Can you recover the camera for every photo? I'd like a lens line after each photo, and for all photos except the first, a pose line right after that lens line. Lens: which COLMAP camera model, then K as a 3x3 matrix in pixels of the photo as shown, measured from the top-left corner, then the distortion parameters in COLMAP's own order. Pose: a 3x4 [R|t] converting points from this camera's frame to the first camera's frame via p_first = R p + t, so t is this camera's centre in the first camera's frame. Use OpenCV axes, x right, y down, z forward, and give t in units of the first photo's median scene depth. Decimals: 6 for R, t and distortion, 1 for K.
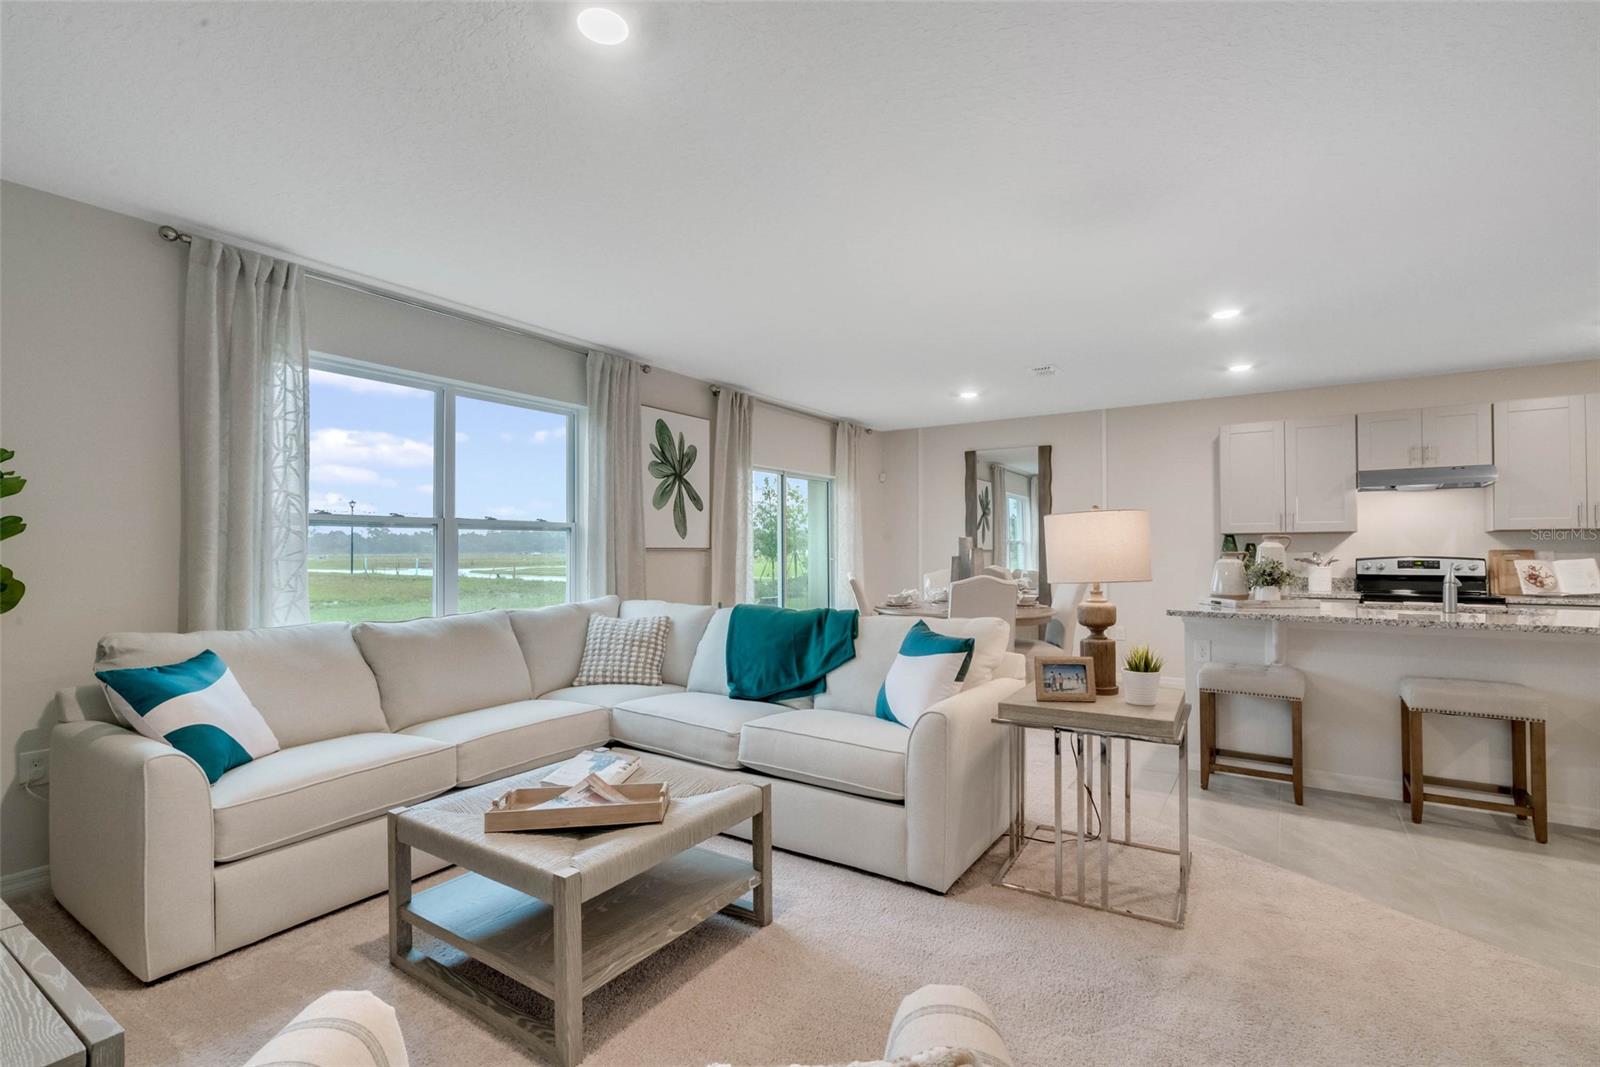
lens RADIAL K [[718.8, 0, 803.3], [0, 718.8, 538.1], [0, 0, 1]] dist [-0.001543, 0.000020]
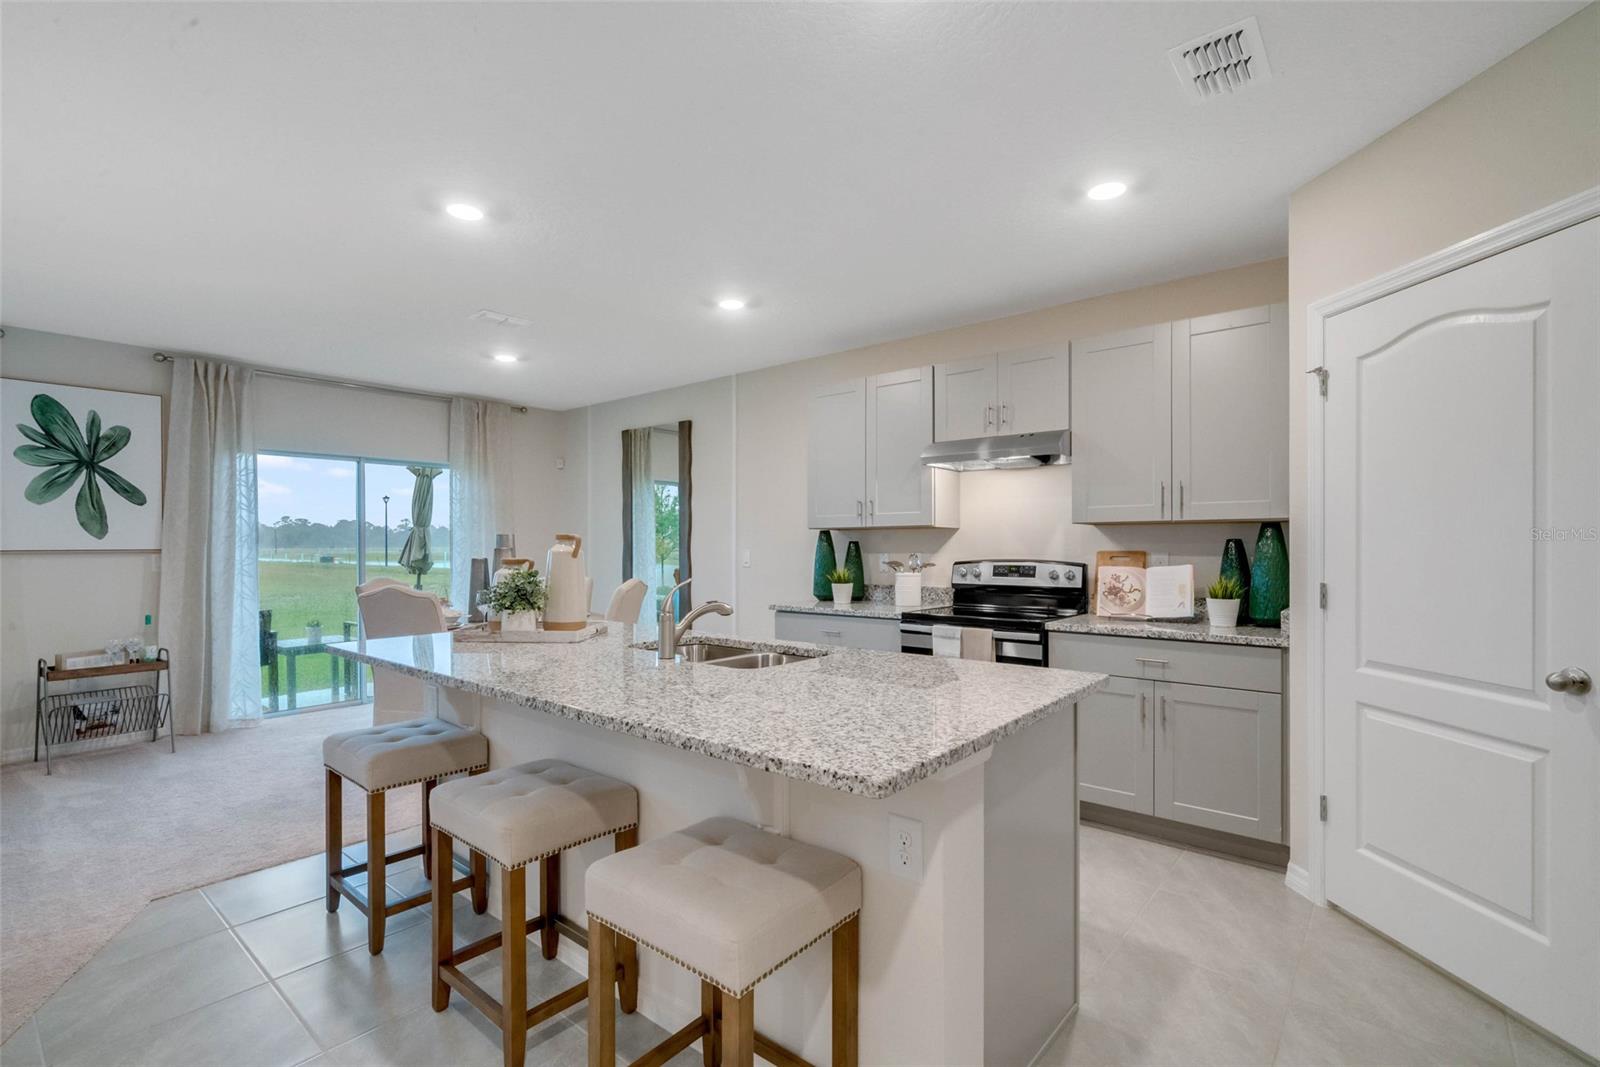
lens RADIAL K [[725.9, 0, 800.3], [0, 725.9, 547.6], [0, 0, 1]] dist [-0.000440, 0.000039]
pose [[0.994423, -0.002380, -0.105439, 0.719282], [0.004848, 0.999720, 0.023155, -0.004587], [0.105354, -0.023537, 0.994156, 0.249204]]
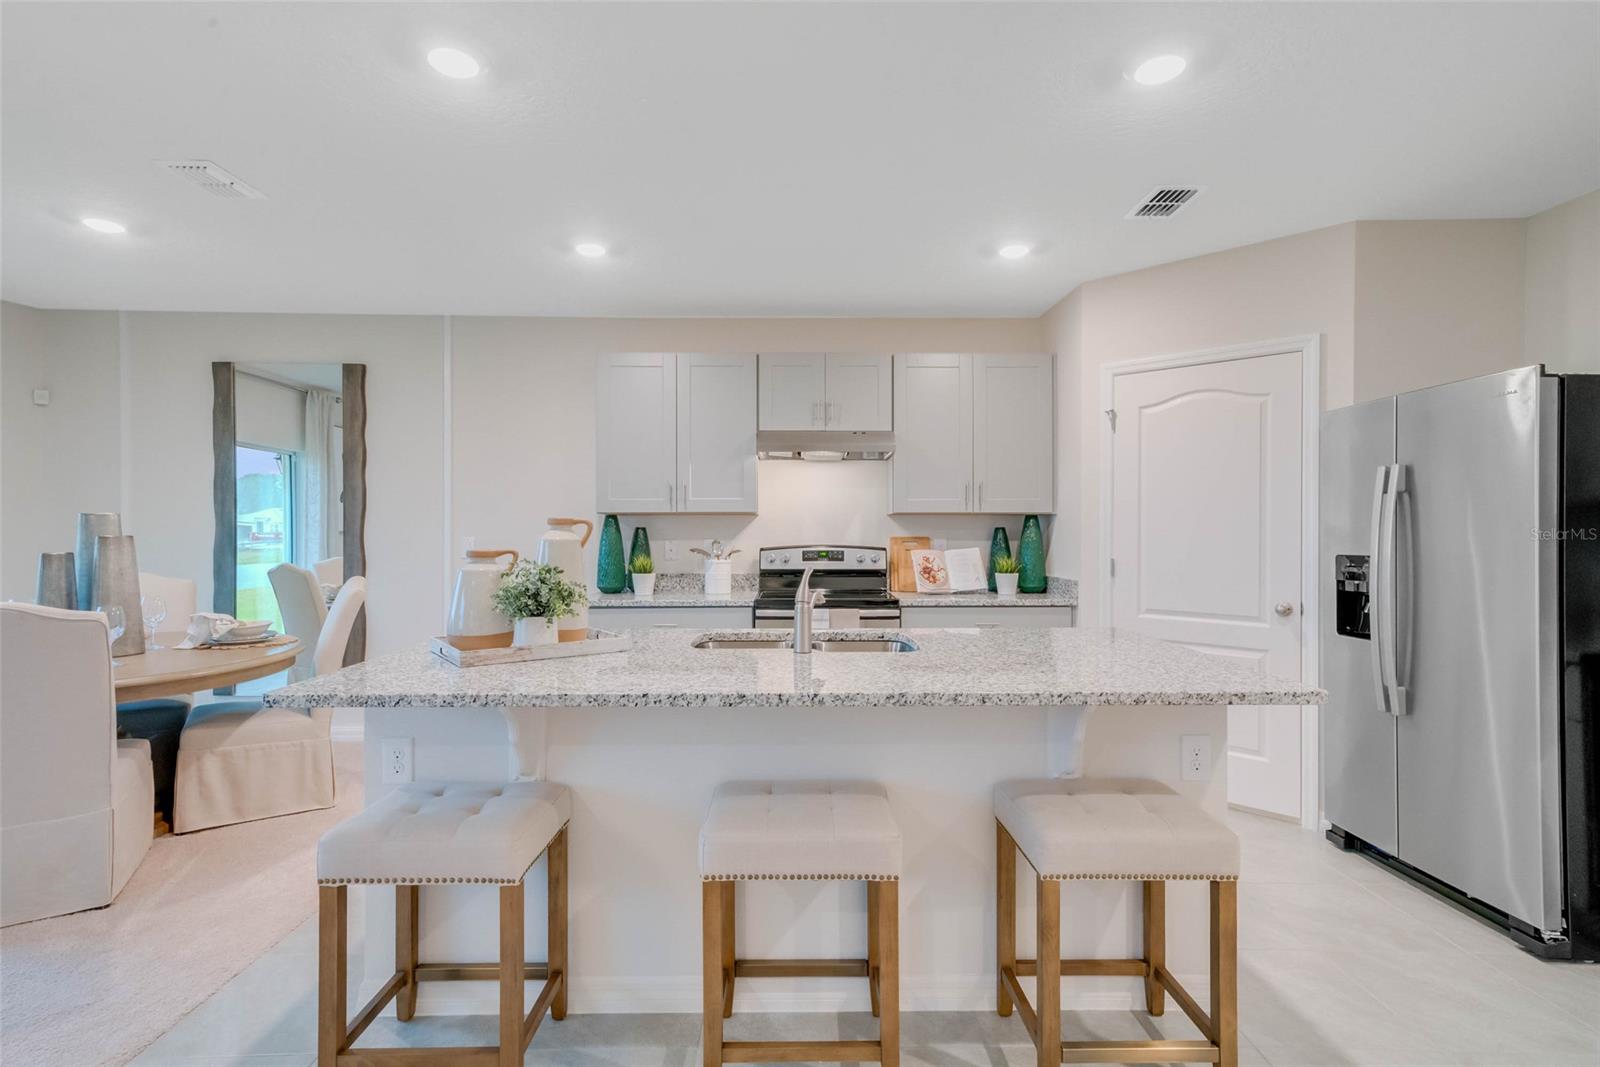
lens RADIAL K [[790.6, 0, 799.7], [0, 790.6, 528.8], [0, 0, 1]] dist [0.017920, 0.001551]
pose [[0.824038, 0.000050, 0.566535, 0.346763], [-0.010481, 0.999830, 0.015158, -0.005247], [-0.566438, -0.018429, 0.823898, 0.304291]]
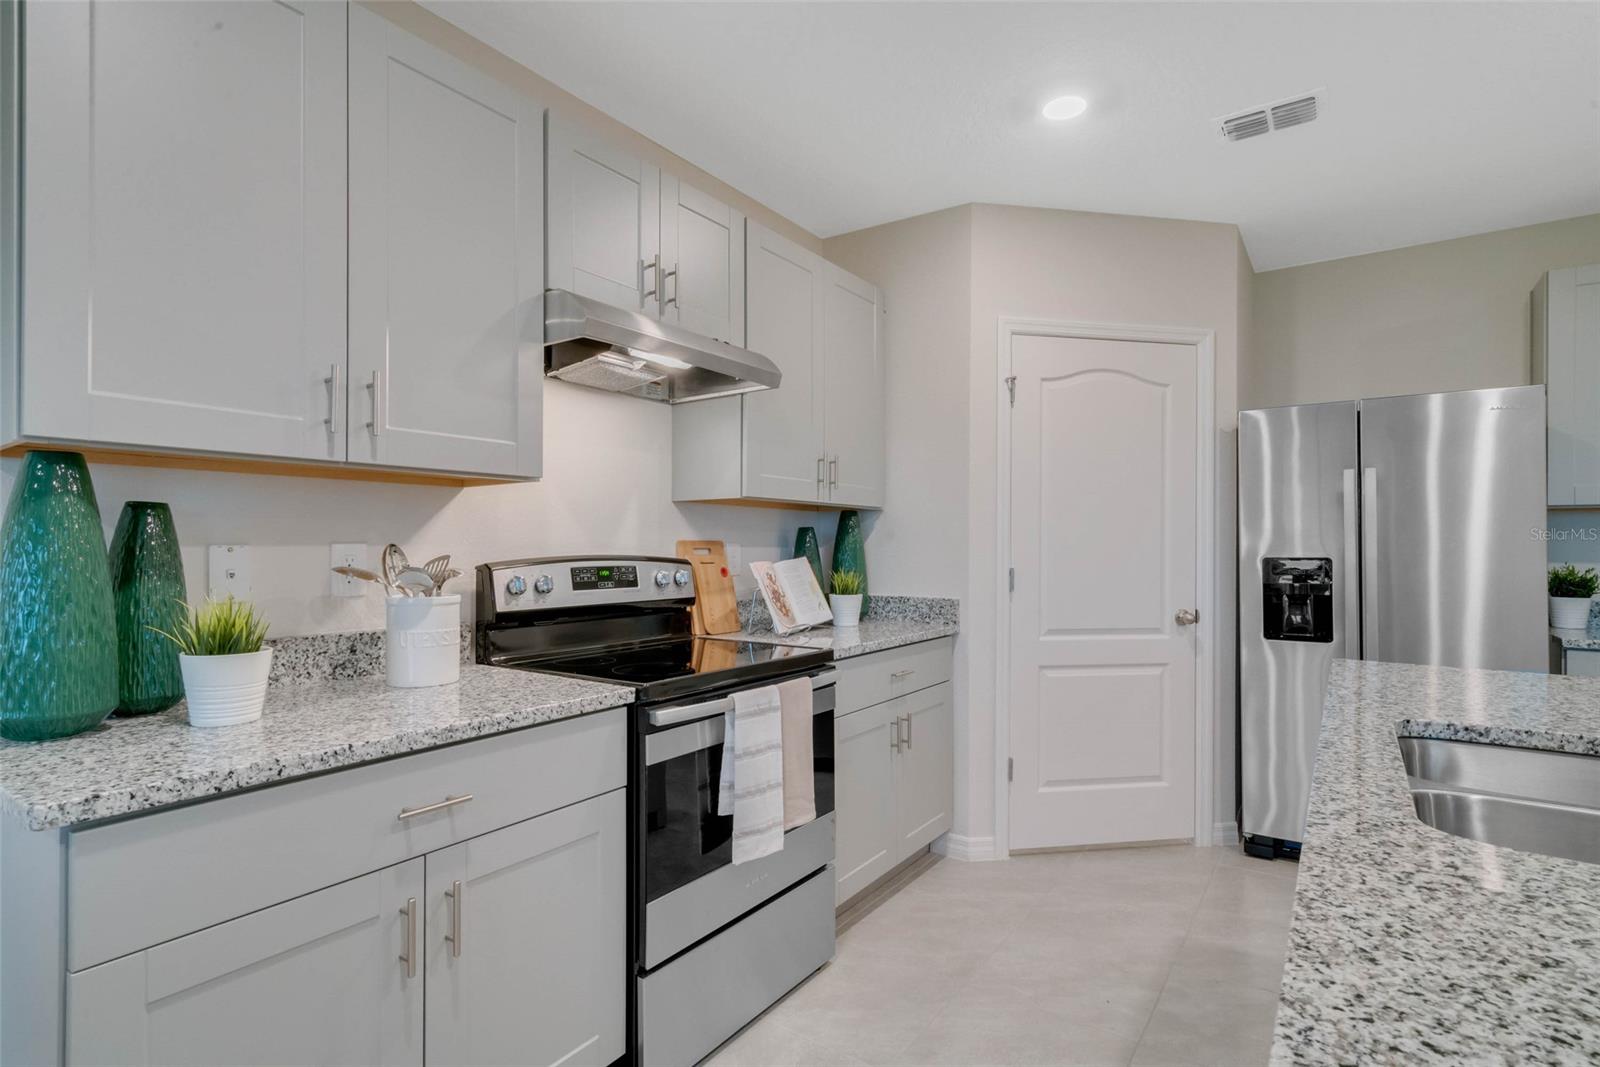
lens RADIAL K [[792.5, 0, 802.0], [0, 792.5, 541.0], [0, 0, 1]] dist [0.002009, 0.001947]
pose [[0.022300, 0.005970, 0.999733, 0.429535], [-0.022787, 0.999725, -0.005462, 0.017246], [-0.999492, -0.022660, 0.022430, 0.883809]]
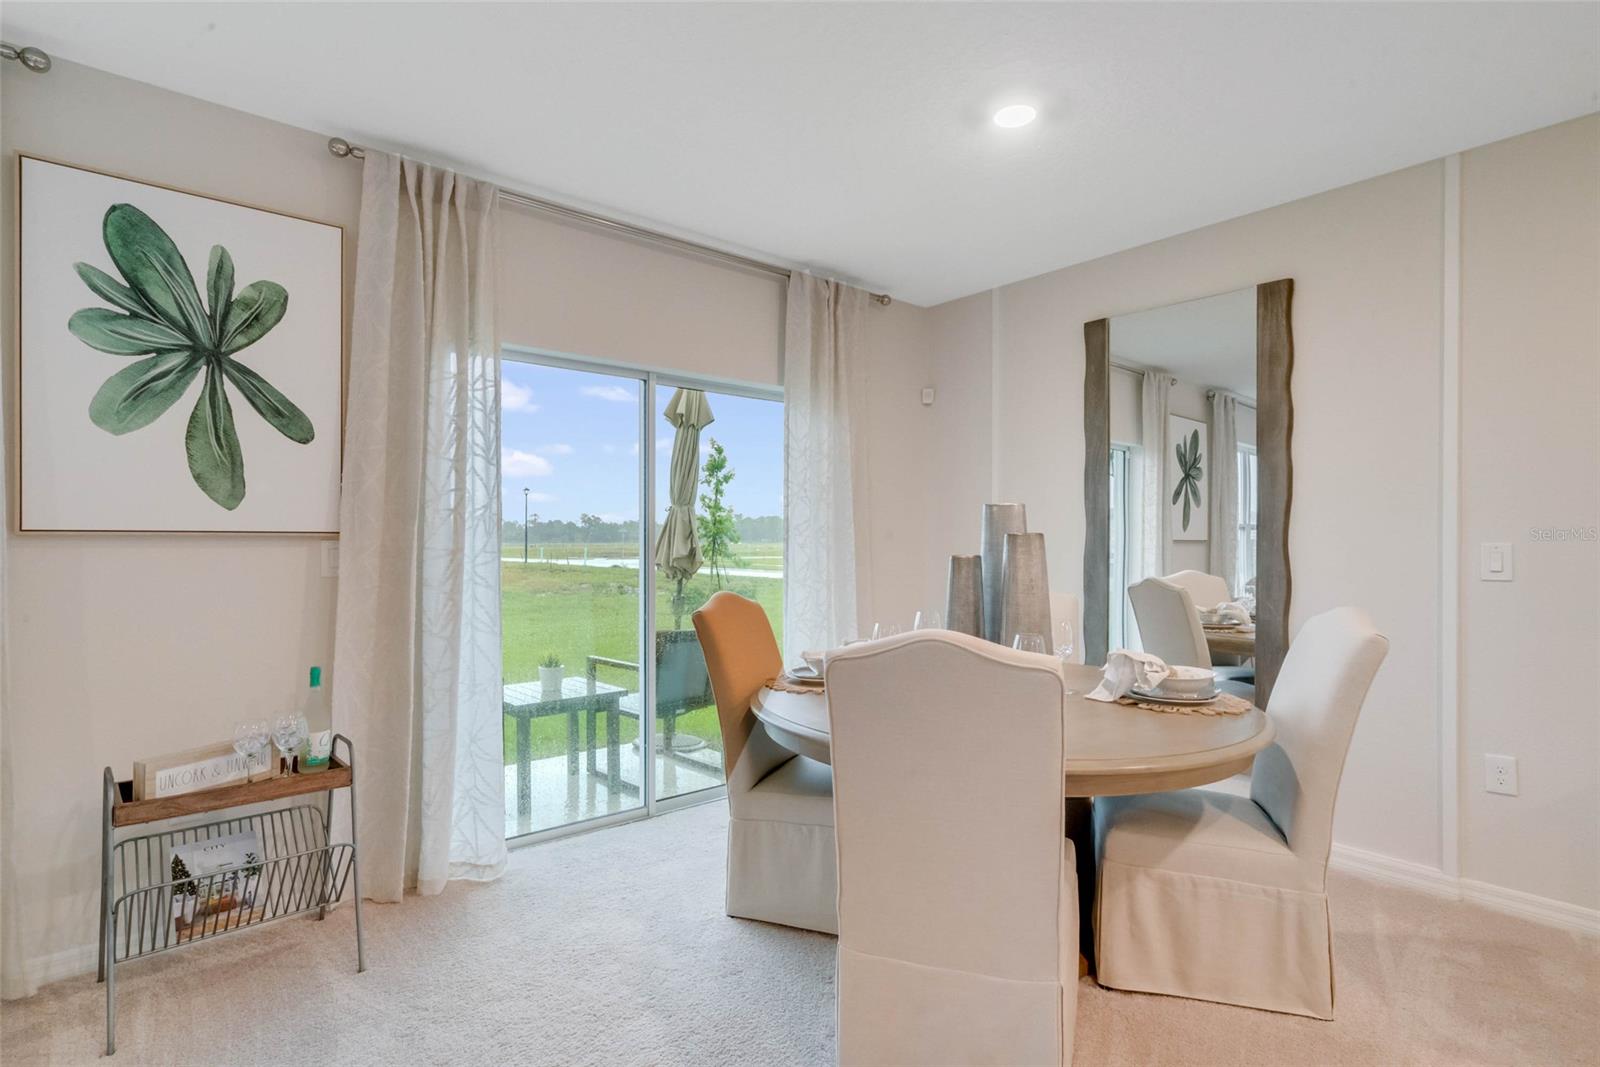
lens RADIAL K [[792.5, 0, 802.0], [0, 792.5, 541.0], [0, 0, 1]] dist [0.002009, 0.001947]
pose [[0.961923, 0.004169, -0.273288, 0.265341], [0.000521, 0.999854, 0.017083, 0.011340], [0.273320, -0.016575, 0.961780, 0.649459]]
